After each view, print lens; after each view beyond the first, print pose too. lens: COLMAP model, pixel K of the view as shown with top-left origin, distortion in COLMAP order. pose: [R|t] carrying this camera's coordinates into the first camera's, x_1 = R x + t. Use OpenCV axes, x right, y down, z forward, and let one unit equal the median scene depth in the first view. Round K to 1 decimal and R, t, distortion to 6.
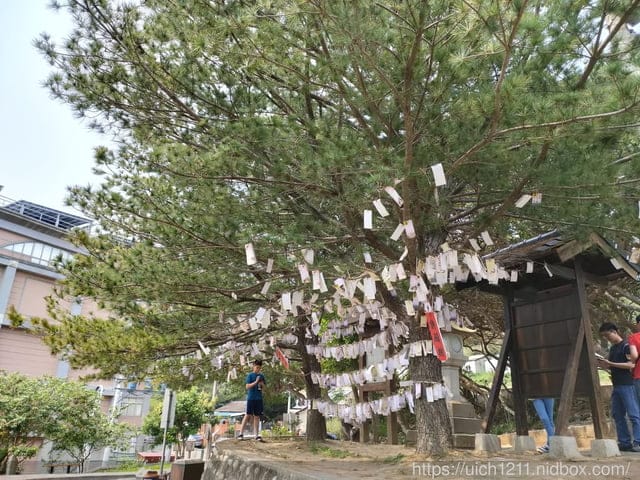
lens RADIAL K [[473.5, 0, 320.0], [0, 473.5, 240.0], [0, 0, 1]] dist [0.050883, 0.000054]
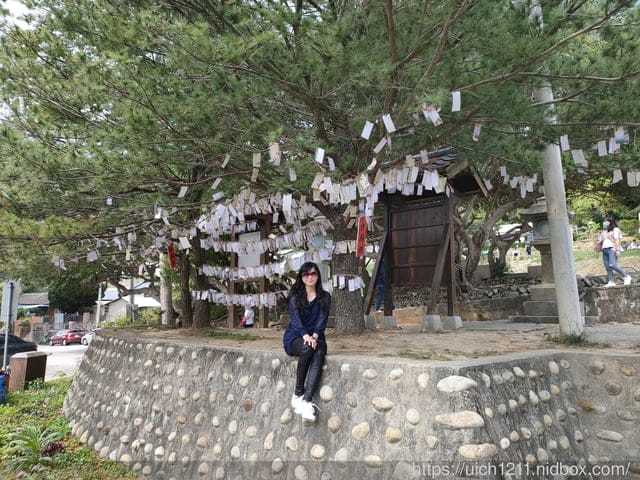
lens RADIAL K [[473.5, 0, 320.0], [0, 473.5, 240.0], [0, 0, 1]] dist [0.050883, 0.000054]
pose [[0.917729, 0.033126, 0.395822, -0.257964], [-0.118404, 0.974027, 0.193009, 0.001467], [-0.379148, -0.223997, 0.897815, 0.012945]]
